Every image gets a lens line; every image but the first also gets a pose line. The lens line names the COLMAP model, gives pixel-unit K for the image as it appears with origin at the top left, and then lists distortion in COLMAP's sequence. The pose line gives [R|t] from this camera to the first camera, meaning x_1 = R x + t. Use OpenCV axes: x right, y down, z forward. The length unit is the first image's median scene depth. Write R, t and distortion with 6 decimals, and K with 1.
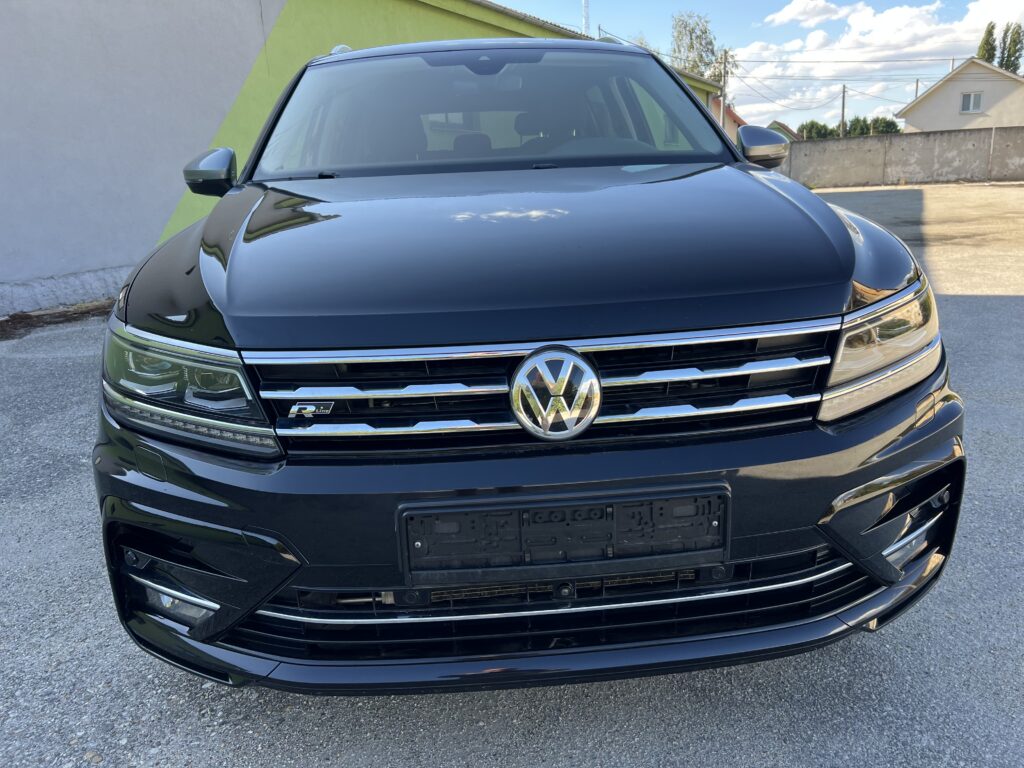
lens RADIAL K [[776.6, 0, 510.5], [0, 776.6, 387.7], [0, 0, 1]] dist [0.058362, -0.067006]
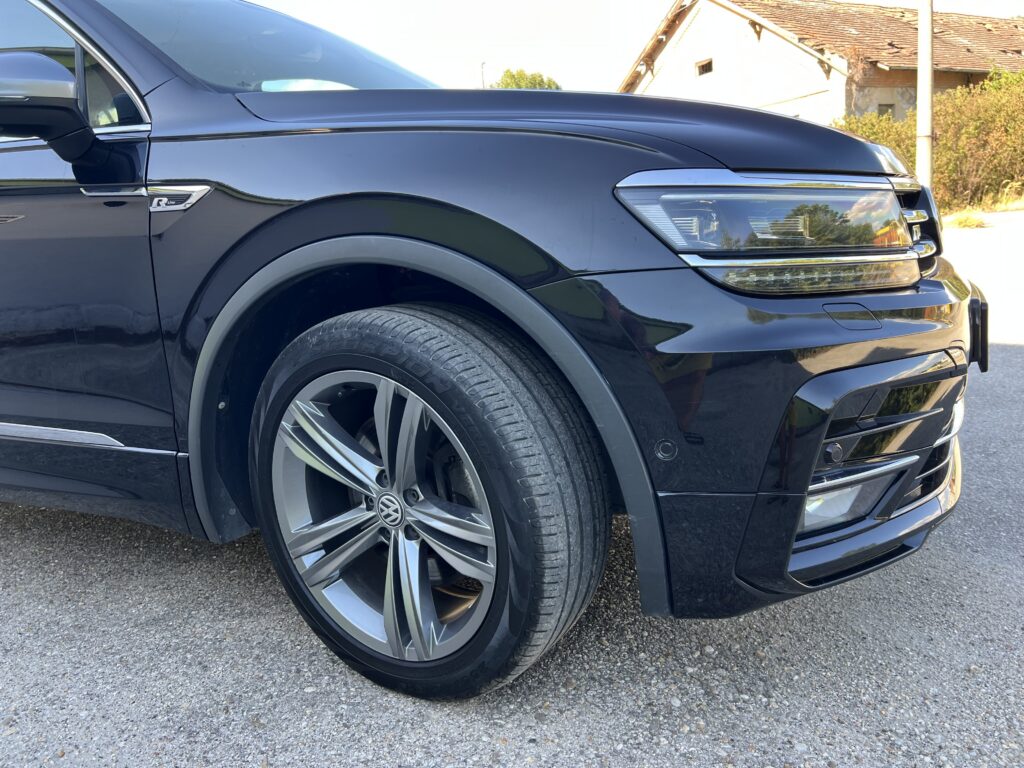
lens RADIAL K [[776.6, 0, 506.2], [0, 776.6, 389.0], [0, 0, 1]] dist [0.058362, -0.067006]
pose [[0.511842, -0.163848, 0.843310, -1.287024], [0.286421, 0.958025, 0.012295, 0.051247], [-0.809927, 0.235249, 0.537287, 0.819662]]
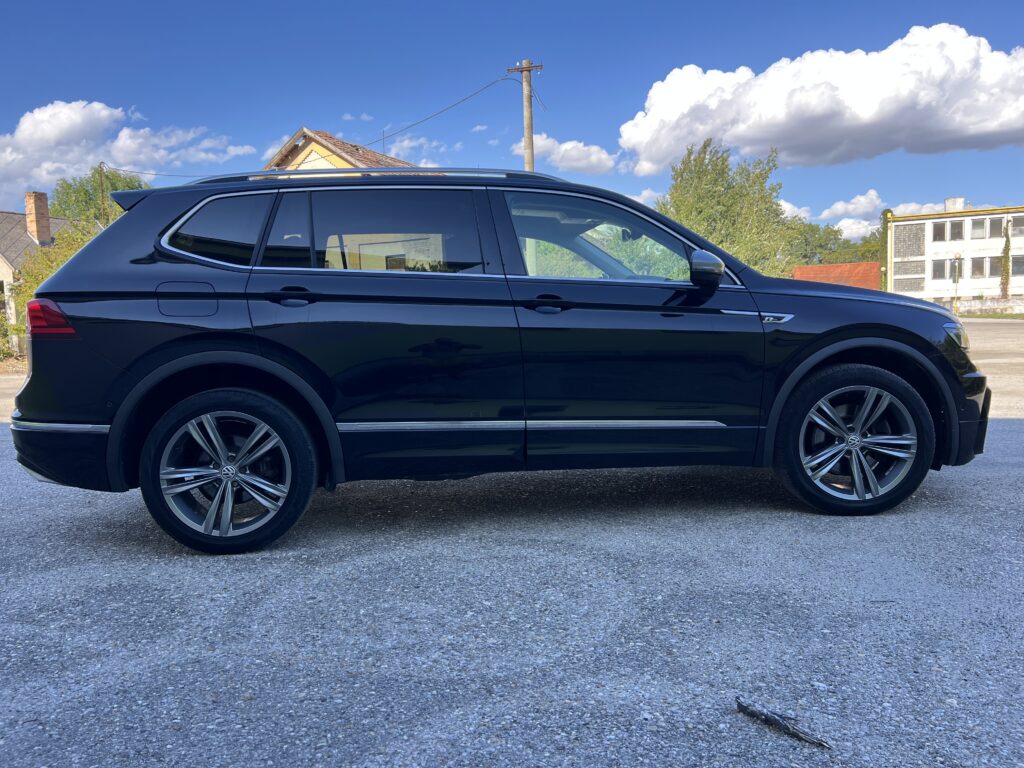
lens RADIAL K [[776.6, 0, 514.9], [0, 776.6, 385.0], [0, 0, 1]] dist [0.058362, -0.067006]
pose [[-0.043453, -0.026995, 0.998691, -3.001810], [0.290790, 0.956012, 0.038494, -0.414528], [-0.955800, 0.292082, -0.033692, 2.539416]]
